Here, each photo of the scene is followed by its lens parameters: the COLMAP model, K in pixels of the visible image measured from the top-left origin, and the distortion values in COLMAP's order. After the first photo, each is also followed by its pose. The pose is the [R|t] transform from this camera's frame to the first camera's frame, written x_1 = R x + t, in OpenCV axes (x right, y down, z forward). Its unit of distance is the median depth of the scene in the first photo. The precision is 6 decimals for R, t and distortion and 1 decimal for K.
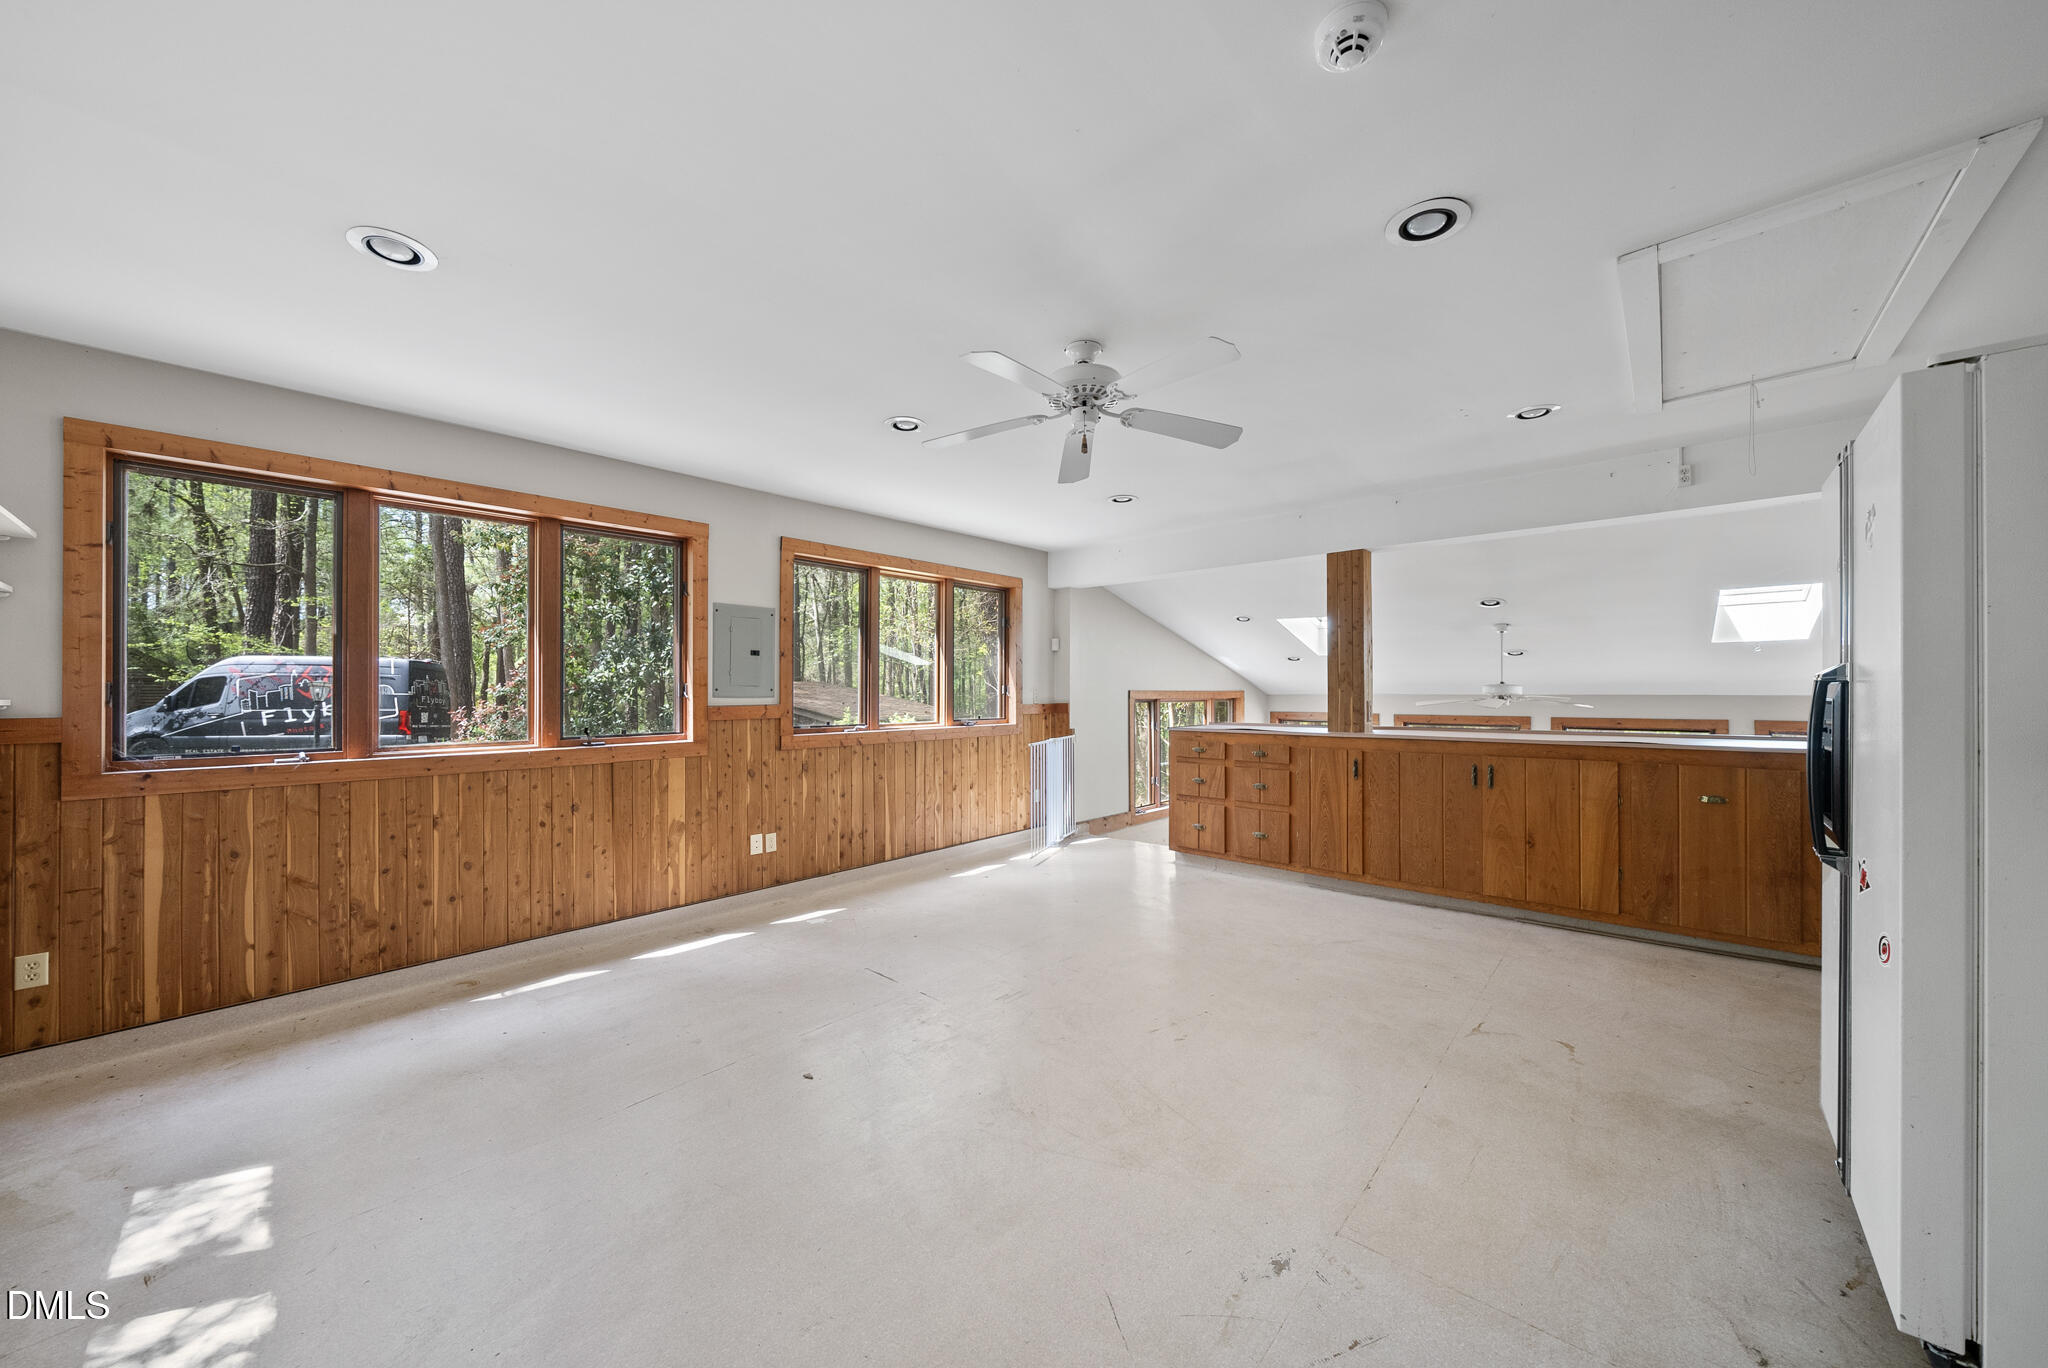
lens RADIAL K [[702.8, 0, 1024.4], [0, 702.8, 689.7], [0, 0, 1]] dist [-0.004876, -0.000380]
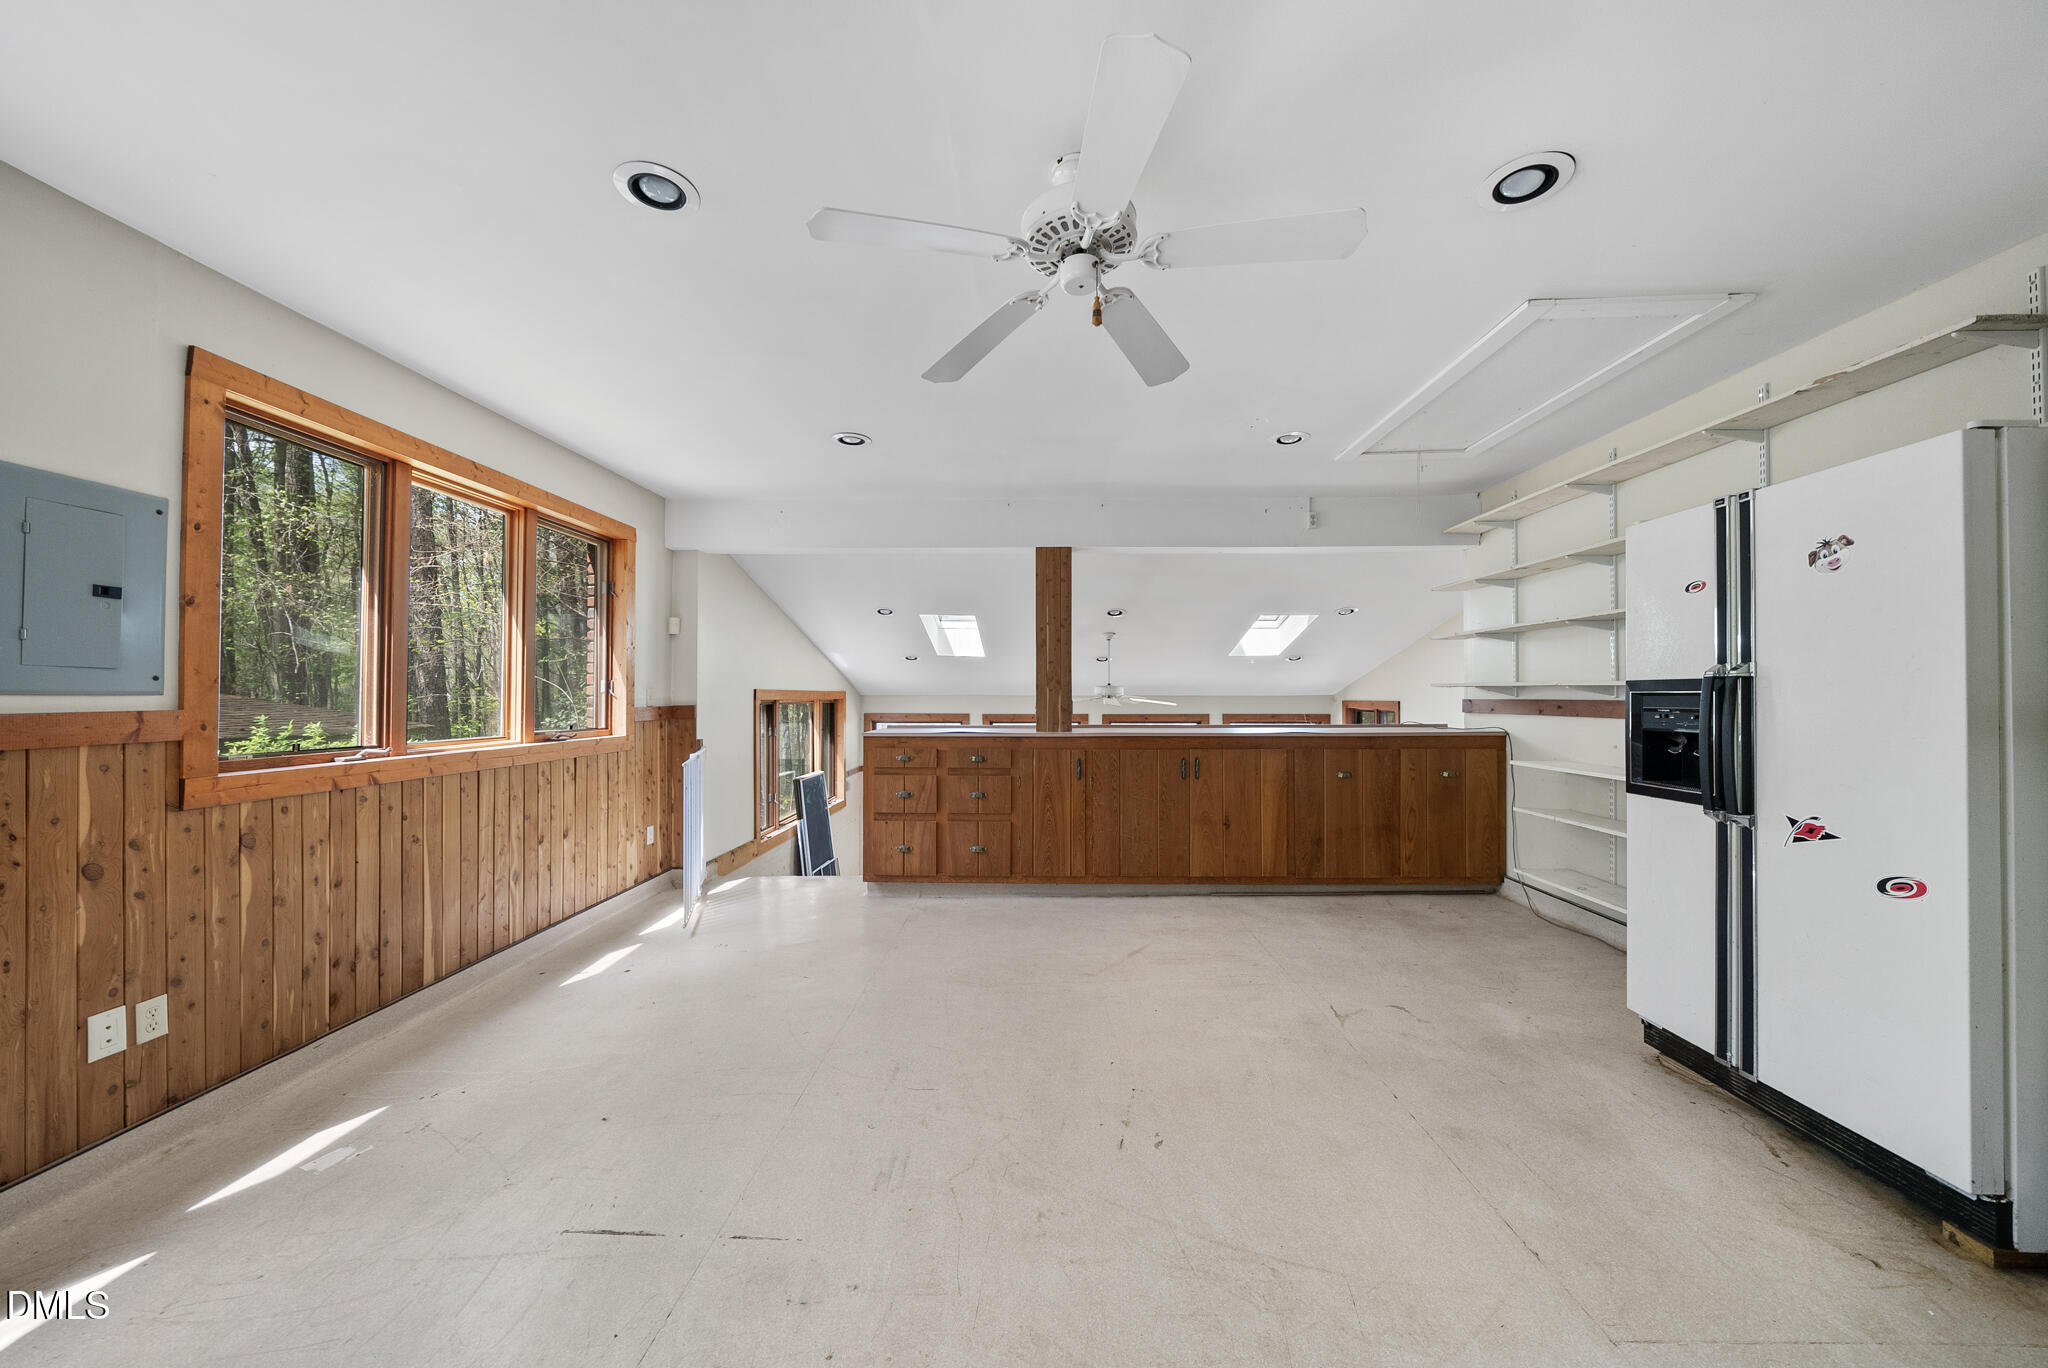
lens RADIAL K [[702.8, 0, 1020.5], [0, 702.8, 689.5], [0, 0, 1]] dist [-0.004876, -0.000380]
pose [[0.763940, 0.006609, 0.645254, -0.209825], [-0.003966, 0.999977, -0.005546, 0.007066], [-0.645276, 0.001677, 0.763948, 0.281901]]
